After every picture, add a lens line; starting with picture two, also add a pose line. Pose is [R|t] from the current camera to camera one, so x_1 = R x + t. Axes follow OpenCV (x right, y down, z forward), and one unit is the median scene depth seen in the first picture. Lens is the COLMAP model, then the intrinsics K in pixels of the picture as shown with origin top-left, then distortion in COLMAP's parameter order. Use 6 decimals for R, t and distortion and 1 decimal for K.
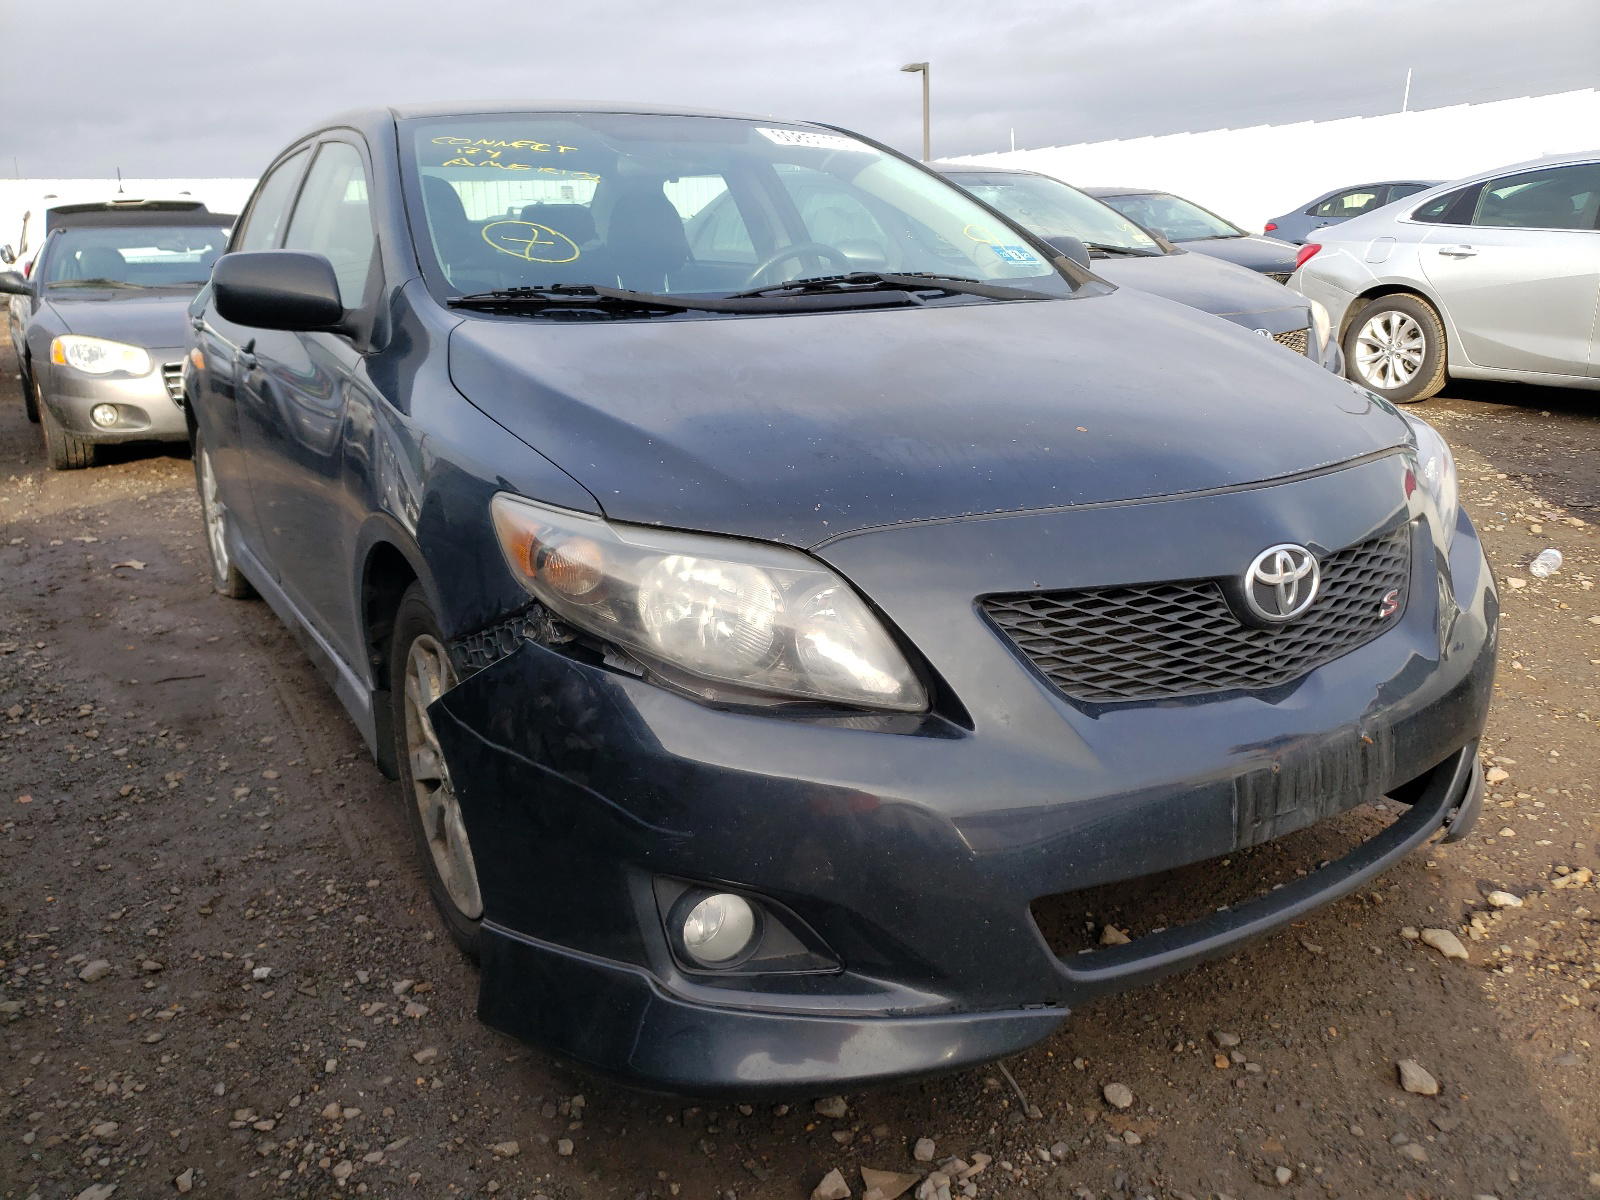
lens RADIAL K [[1215.1, 0, 801.9], [0, 1215.1, 601.8], [0, 0, 1]] dist [0.033744, -0.008662]
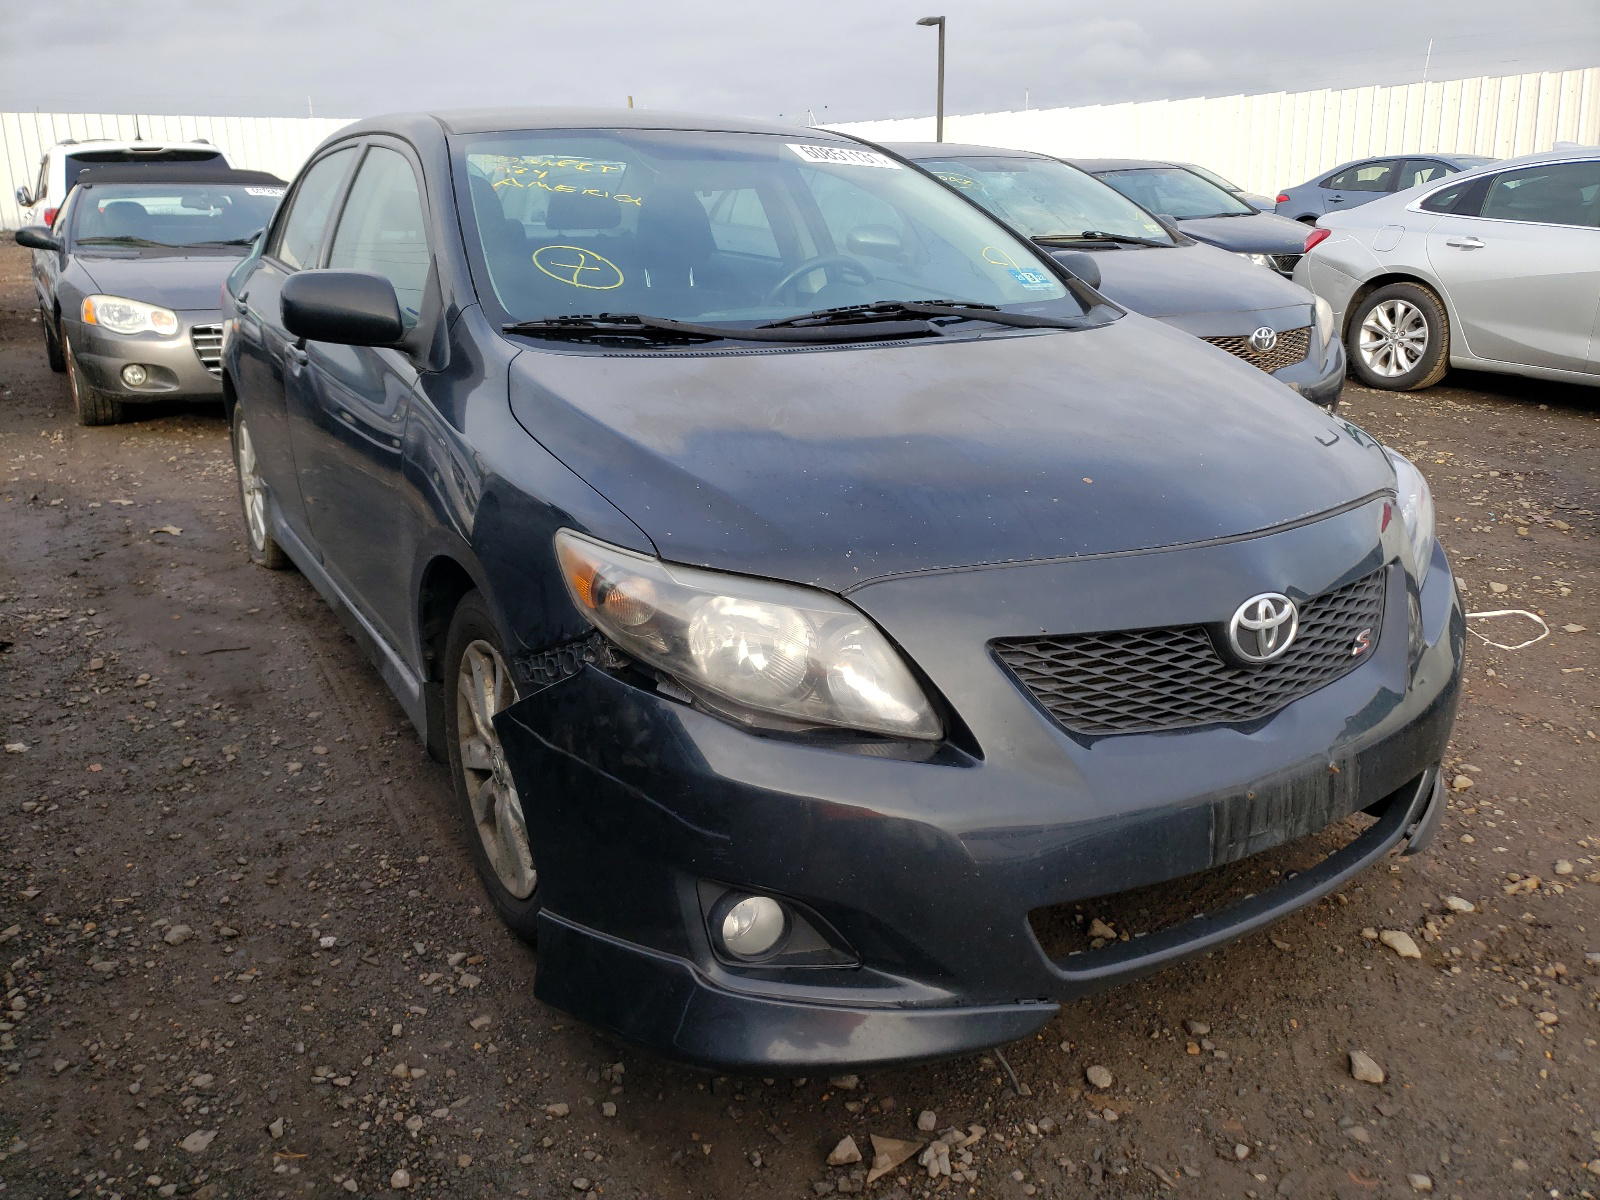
lens RADIAL K [[1215.1, 0, 797.6], [0, 1215.1, 598.9], [0, 0, 1]] dist [0.033744, -0.008662]
pose [[0.999631, 0.027146, -0.000962, -0.025962], [-0.027089, 0.998899, 0.038296, -0.062650], [0.002001, -0.038255, 0.999266, -0.094651]]
